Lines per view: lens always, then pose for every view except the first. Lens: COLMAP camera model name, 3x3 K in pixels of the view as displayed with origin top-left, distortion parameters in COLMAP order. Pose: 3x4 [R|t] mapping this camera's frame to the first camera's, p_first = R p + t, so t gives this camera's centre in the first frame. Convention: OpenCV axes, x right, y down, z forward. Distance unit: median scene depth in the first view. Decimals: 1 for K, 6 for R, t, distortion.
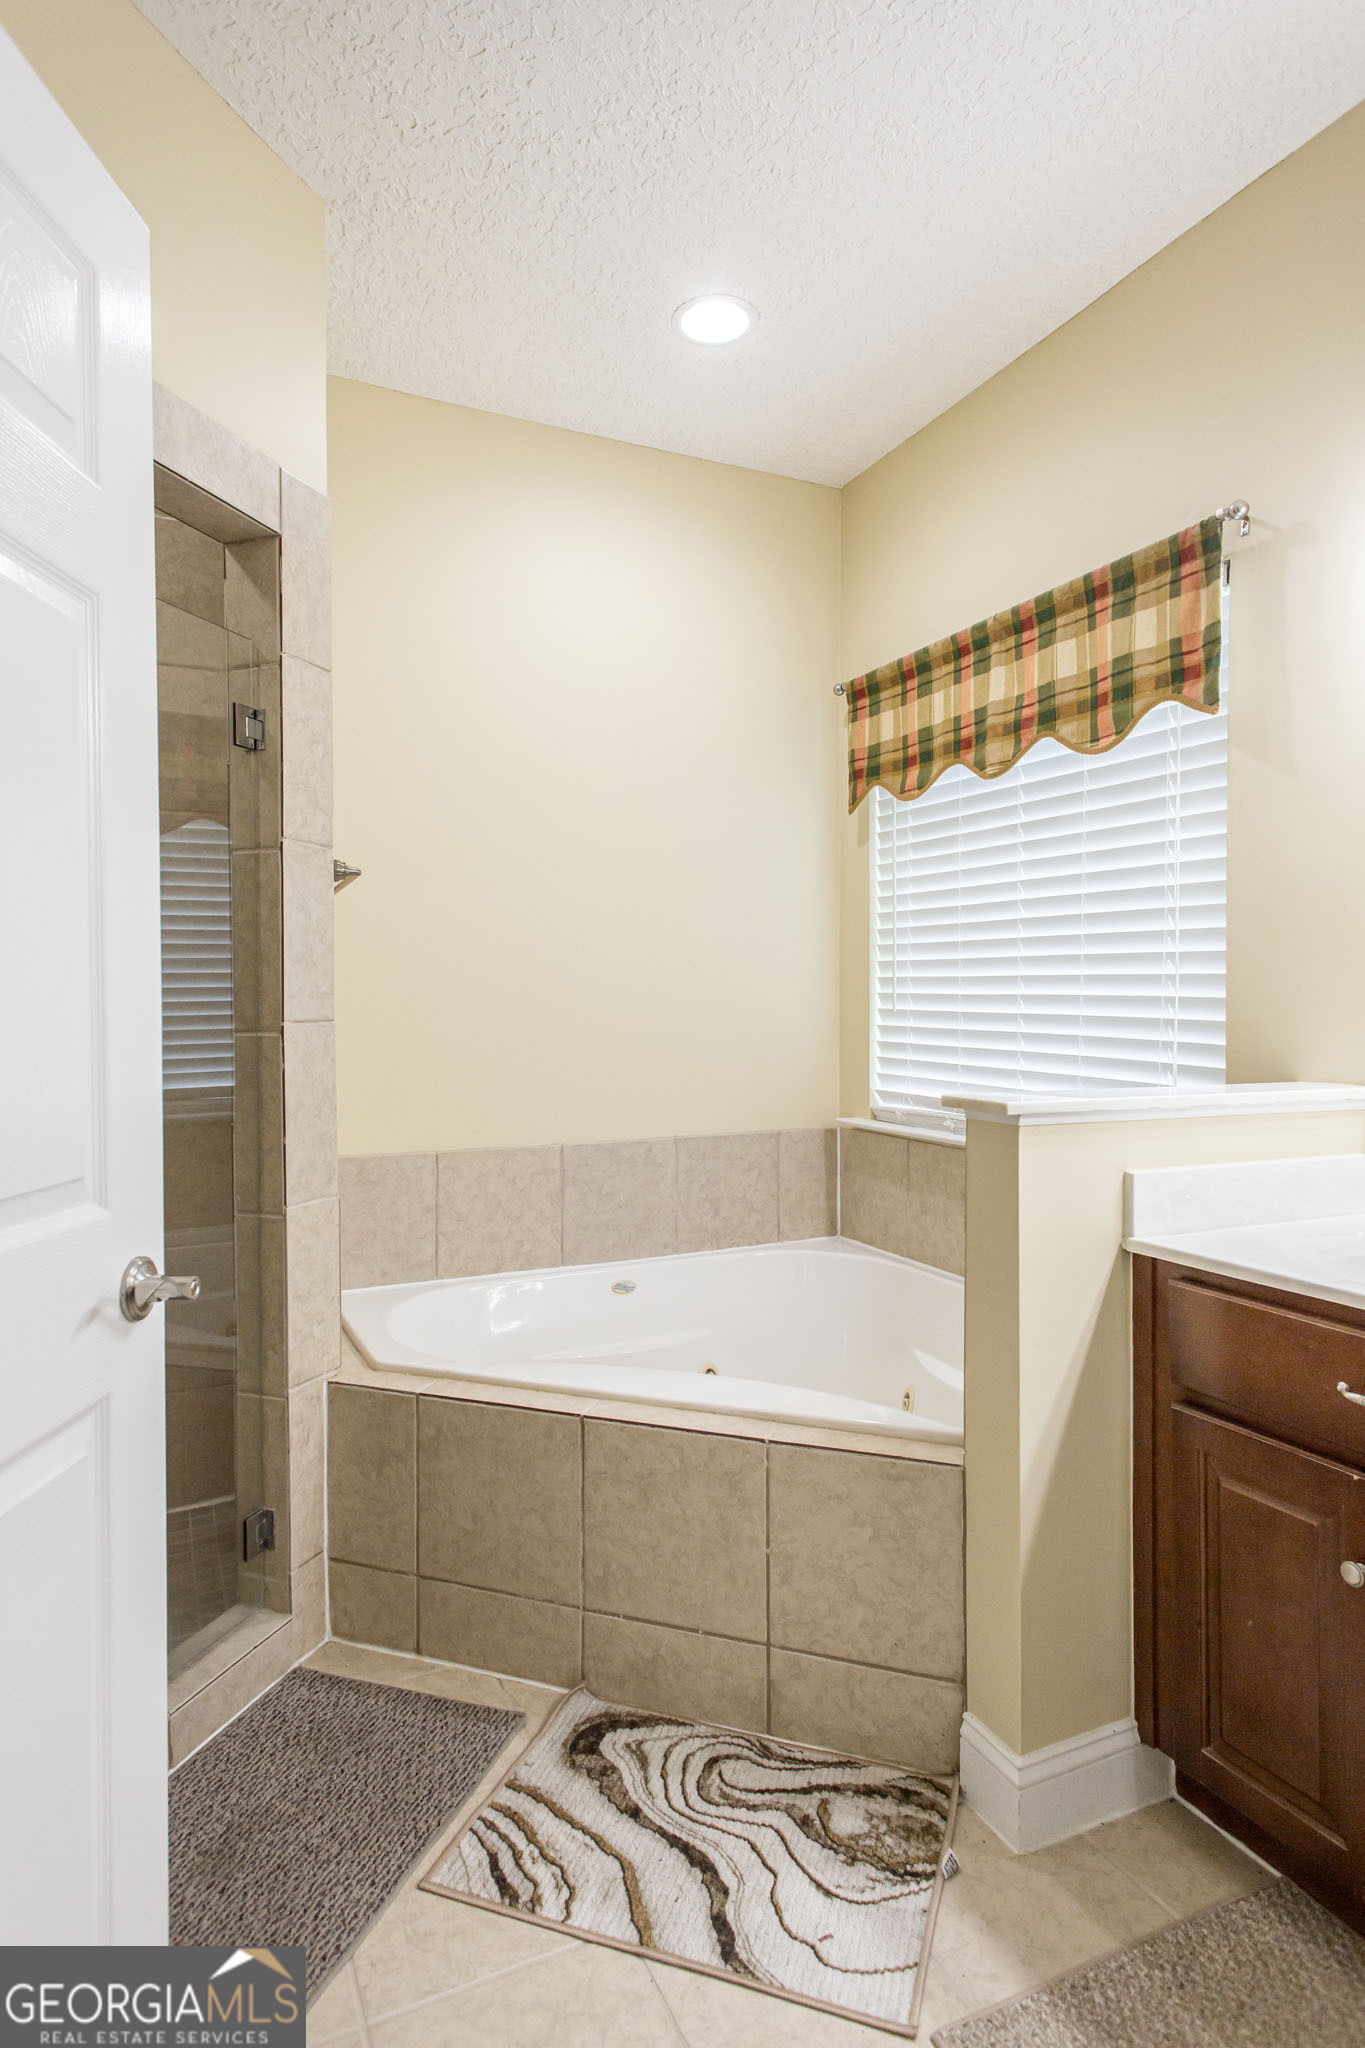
lens RADIAL K [[1176.2, 0, 678.9], [0, 1176.2, 1009.4], [0, 0, 1]] dist [0.024827, -0.005081]
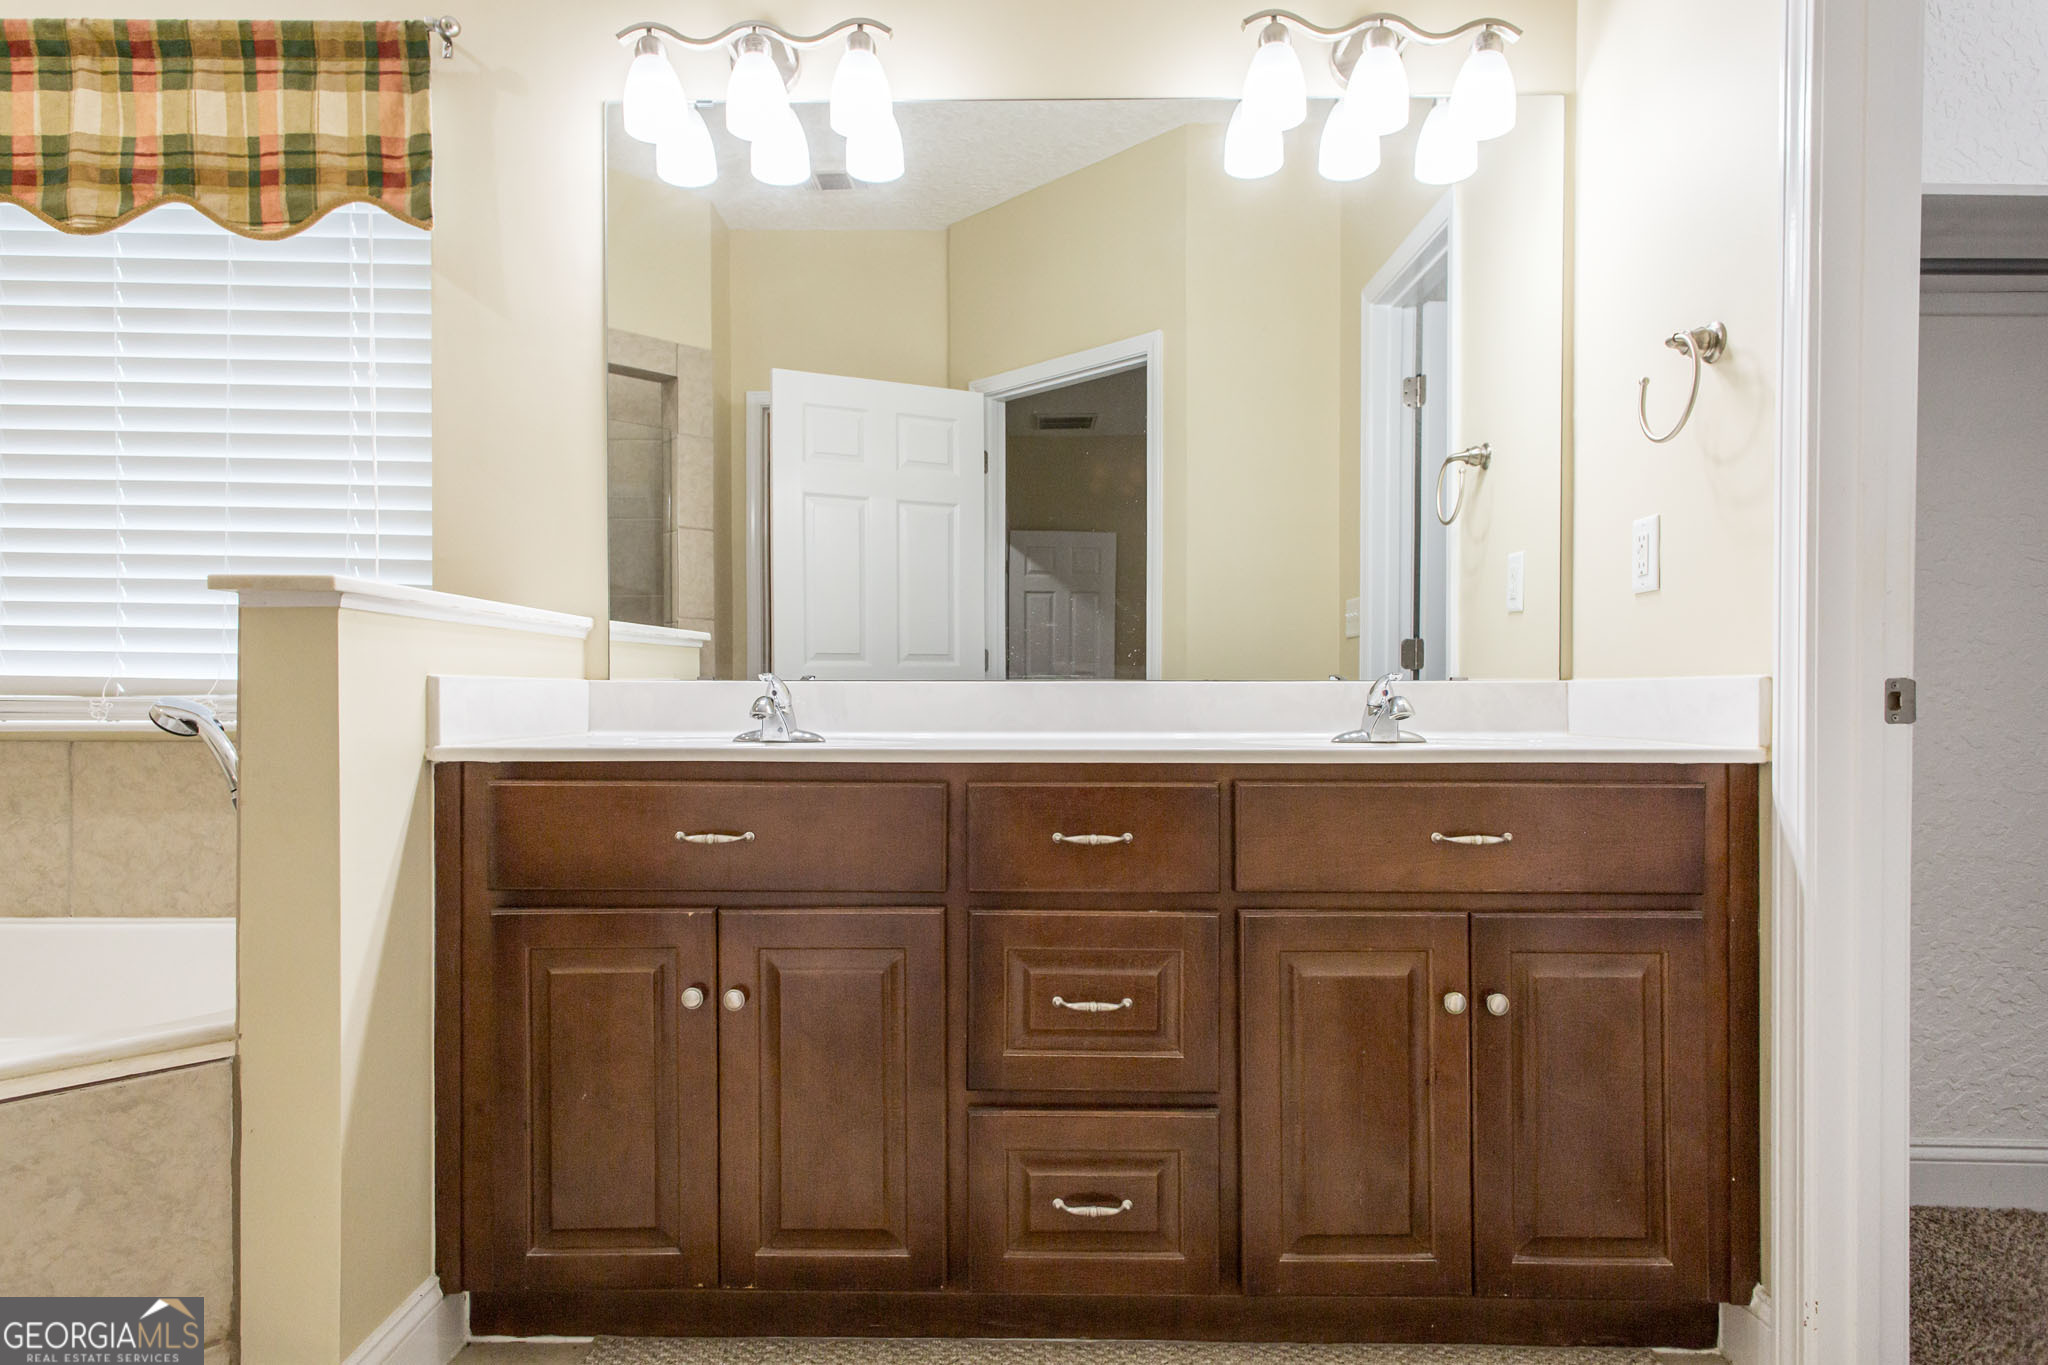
lens RADIAL K [[1176.2, 0, 1026.0], [0, 1176.2, 692.3], [0, 0, 1]] dist [0.024827, -0.005081]
pose [[0.425795, -0.001527, 0.904819, -0.192177], [0.015462, 0.999865, -0.005589, 0.125406], [-0.904688, 0.016370, 0.425761, 0.151078]]
